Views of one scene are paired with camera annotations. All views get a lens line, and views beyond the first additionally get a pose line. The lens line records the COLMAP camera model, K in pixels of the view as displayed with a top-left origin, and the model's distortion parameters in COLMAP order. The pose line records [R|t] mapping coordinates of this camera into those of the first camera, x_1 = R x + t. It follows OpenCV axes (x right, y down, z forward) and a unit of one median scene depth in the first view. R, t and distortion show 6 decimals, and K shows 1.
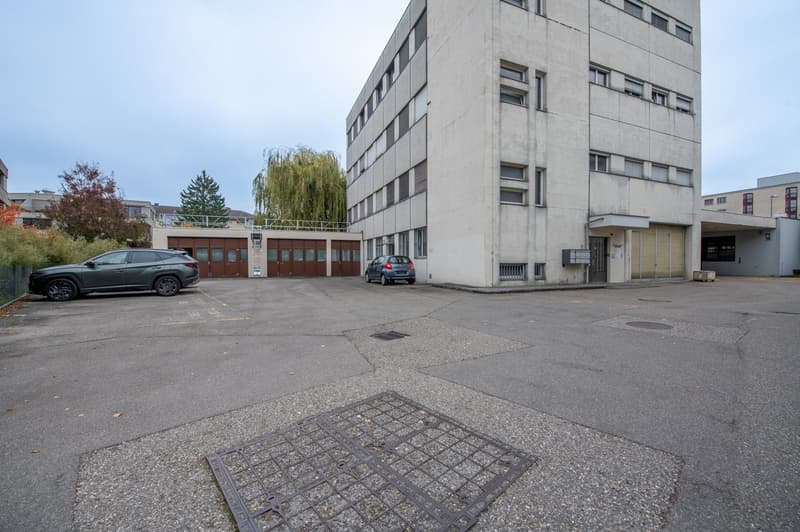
lens RADIAL K [[320.4, 0, 399.7], [0, 320.4, 266.4], [0, 0, 1]] dist [-0.021356, 0.000239]
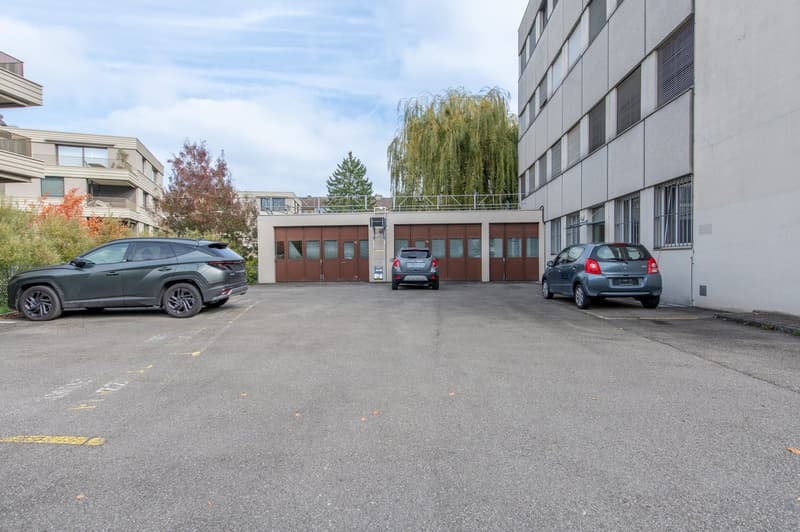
lens RADIAL K [[411.7, 0, 398.1], [0, 411.7, 269.3], [0, 0, 1]] dist [0.005942, 0.001270]
pose [[0.891040, 0.005254, -0.453895, -0.013321], [-0.000634, 0.999946, 0.010332, -0.002370], [0.453925, -0.008919, 0.890995, 0.306126]]
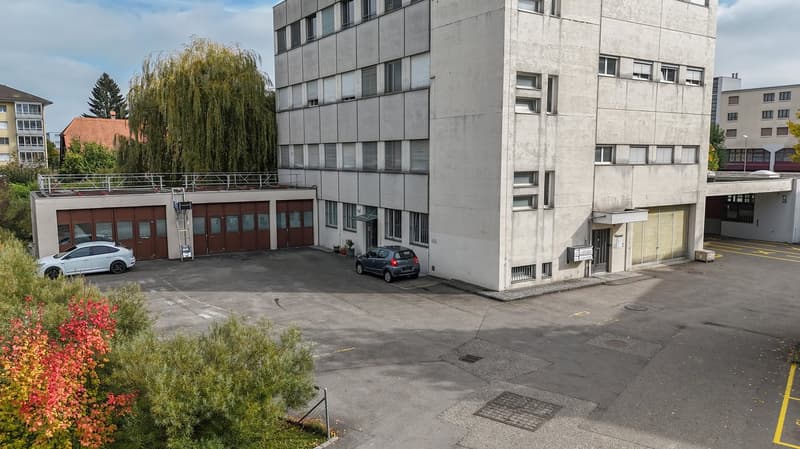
lens RADIAL K [[591.0, 0, 395.7], [0, 591.0, 218.5], [0, 0, 1]] dist [0.046765, -0.025754]
pose [[0.980802, -0.022561, 0.193695, -0.307654], [0.004507, 0.995642, 0.093145, -0.247188], [-0.194952, -0.090484, 0.976630, -0.577382]]
